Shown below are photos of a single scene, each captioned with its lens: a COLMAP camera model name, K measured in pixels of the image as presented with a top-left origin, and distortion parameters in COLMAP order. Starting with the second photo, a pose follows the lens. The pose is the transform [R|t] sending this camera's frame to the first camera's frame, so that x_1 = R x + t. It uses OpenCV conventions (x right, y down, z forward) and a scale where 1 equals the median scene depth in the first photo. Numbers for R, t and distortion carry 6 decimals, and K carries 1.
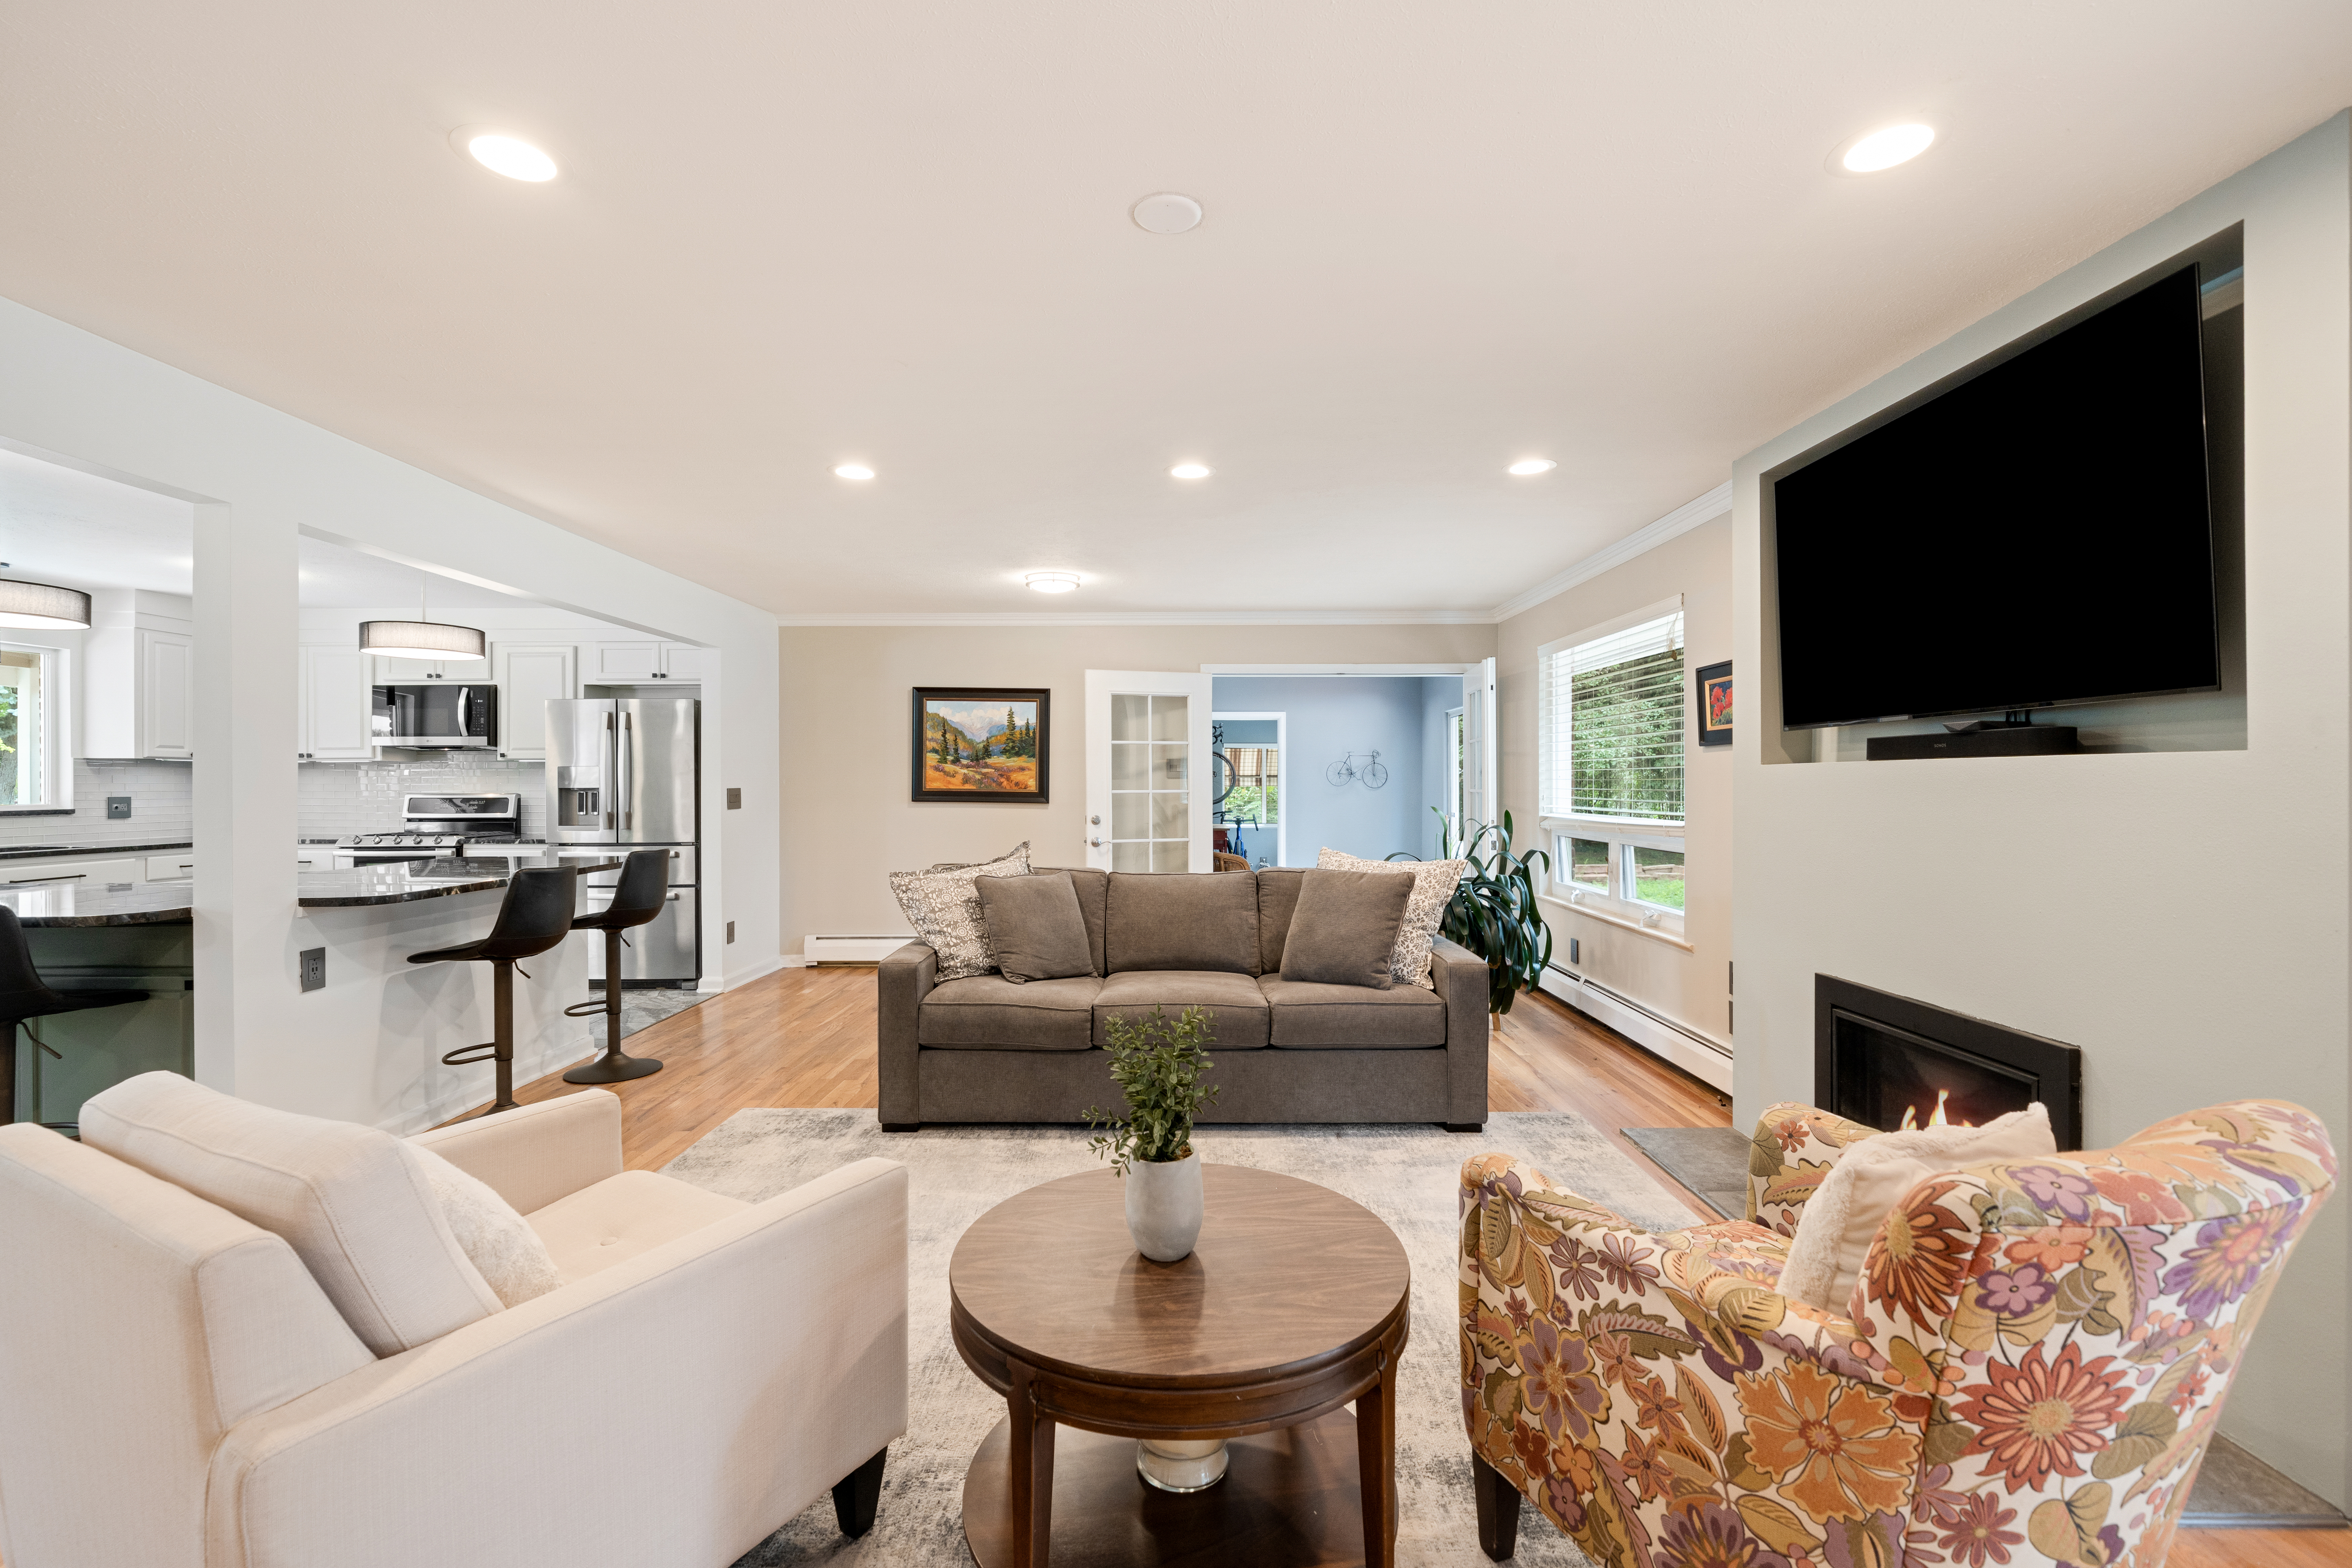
lens RADIAL K [[1007.5, 0, 1170.6], [0, 1007.5, 783.8], [0, 0, 1]] dist [-0.002992, -0.000154]
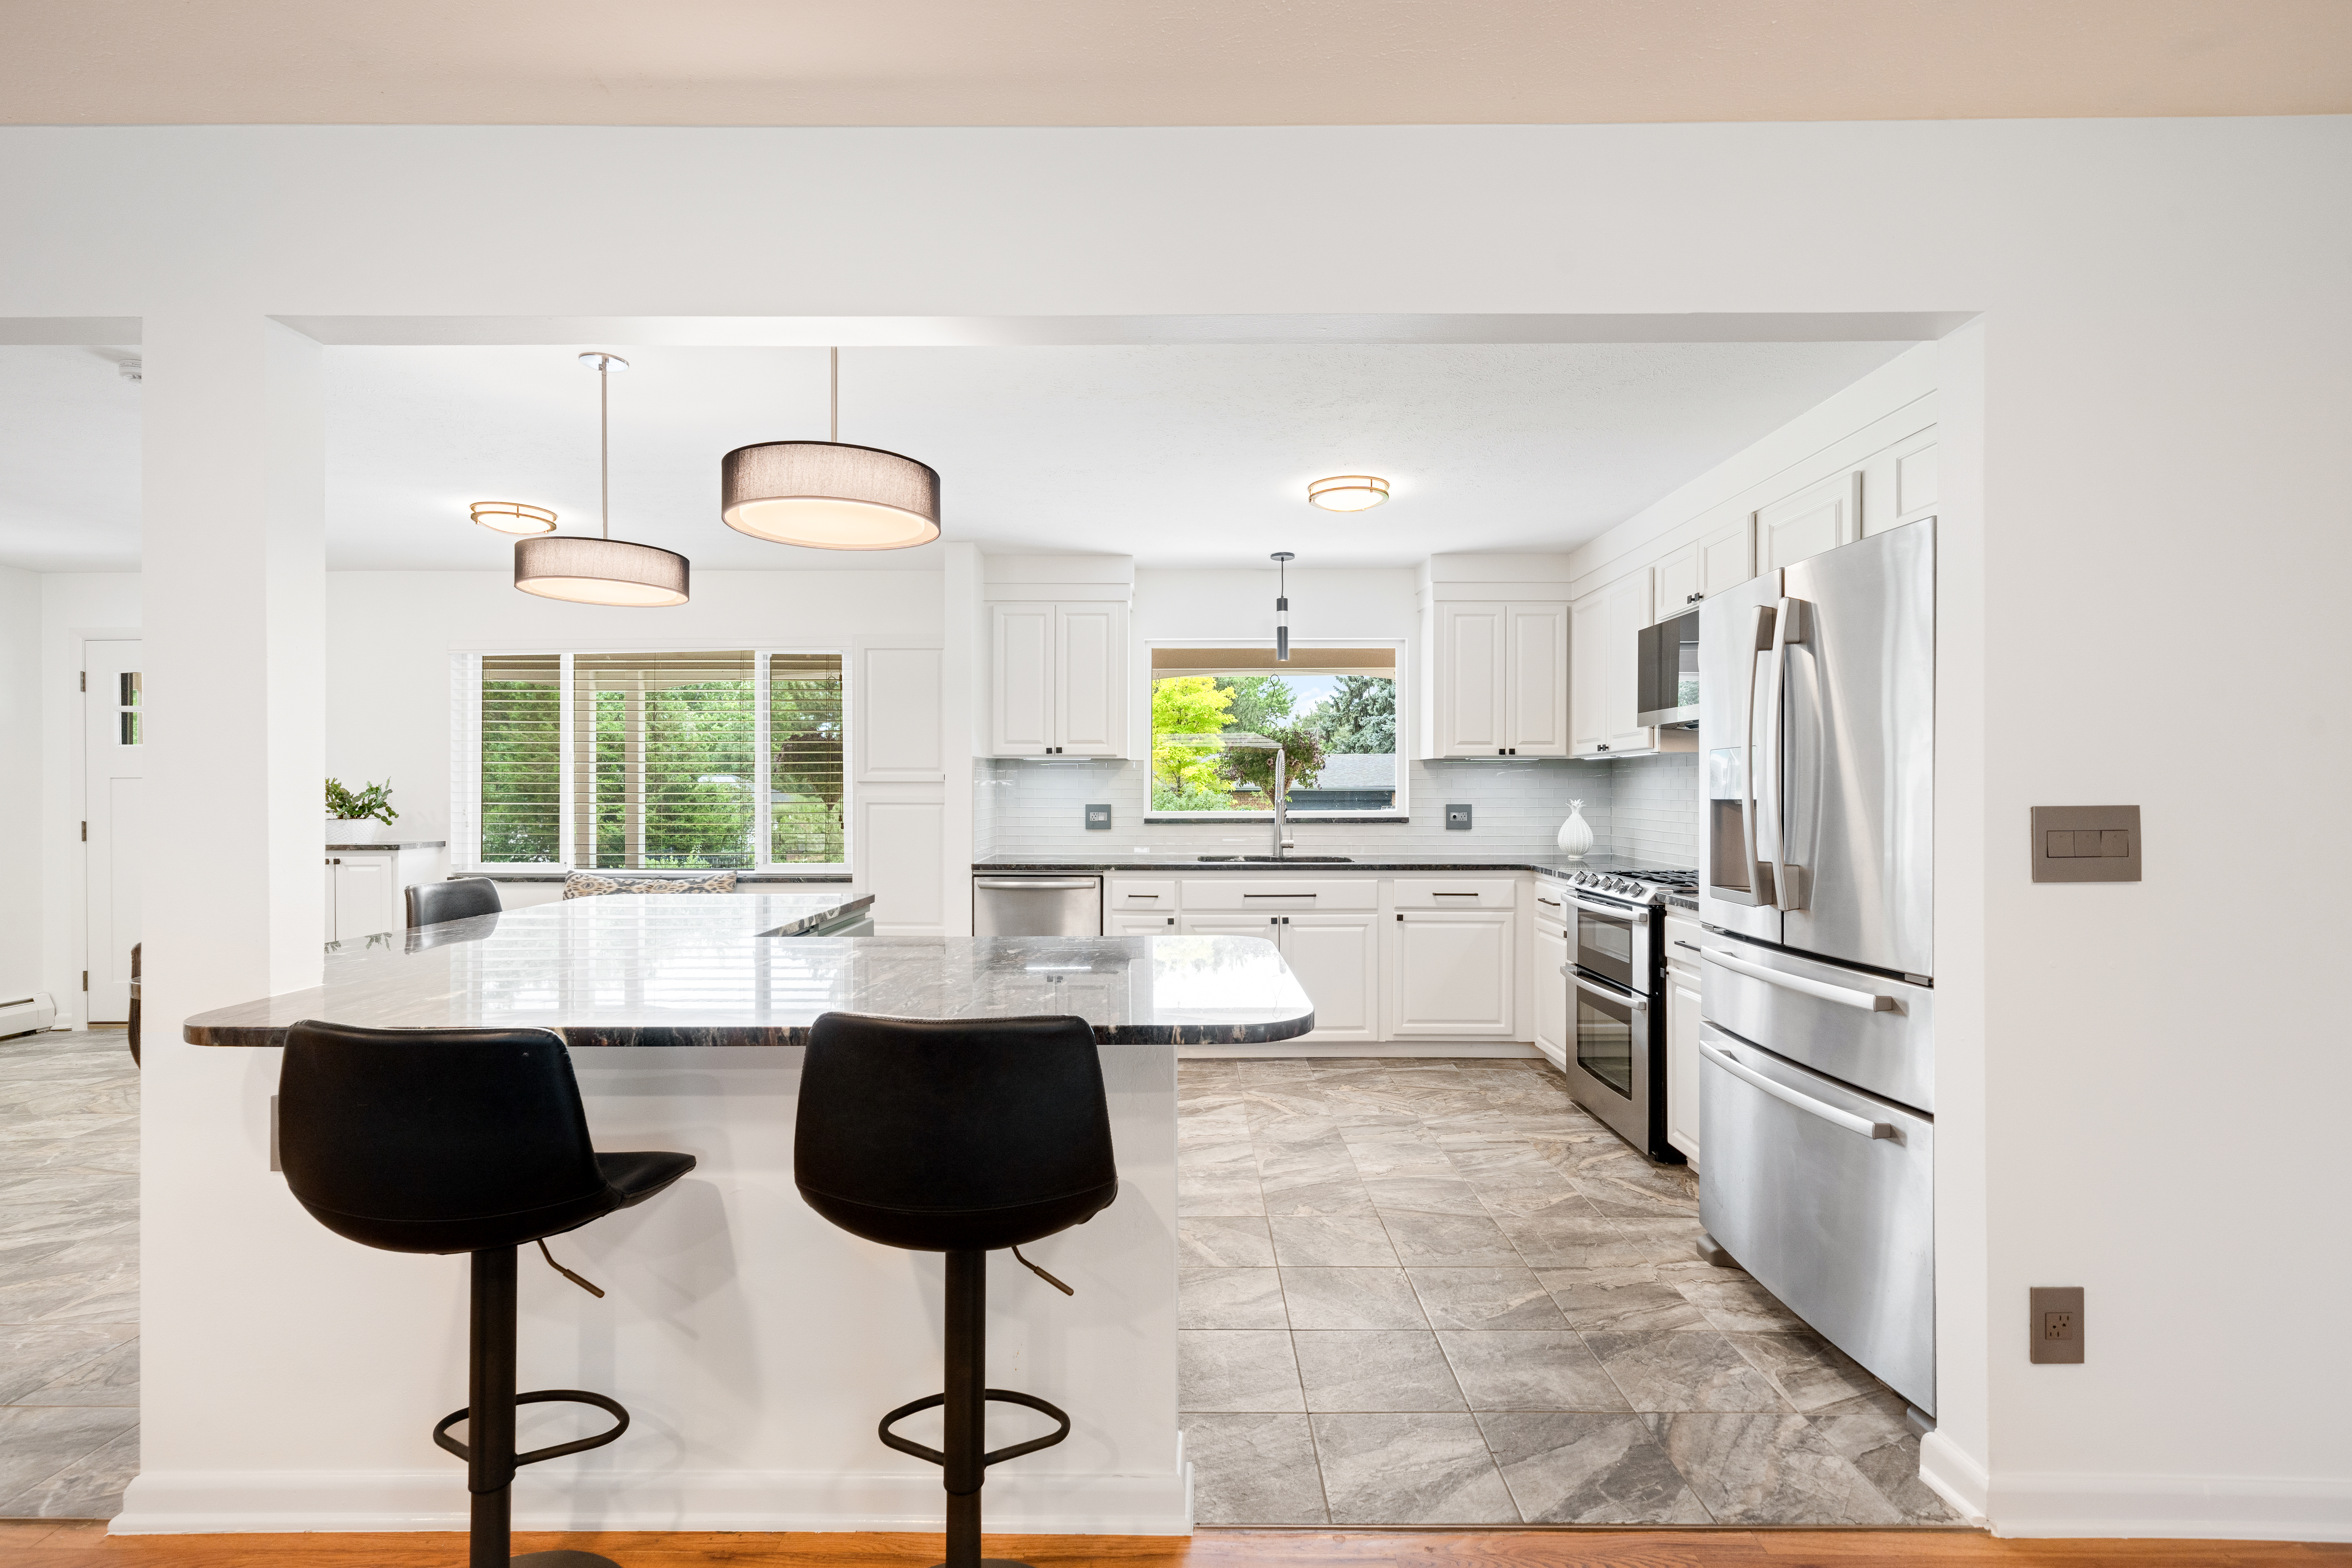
lens RADIAL K [[1062.4, 0, 1170.3], [0, 1062.4, 788.4], [0, 0, 1]] dist [0.003355, 0.000327]
pose [[-0.005282, 0.000121, -0.999986, -0.133544], [0.000698, 1.000000, 0.000117, -0.000793], [0.999986, -0.000697, -0.005282, 0.707073]]
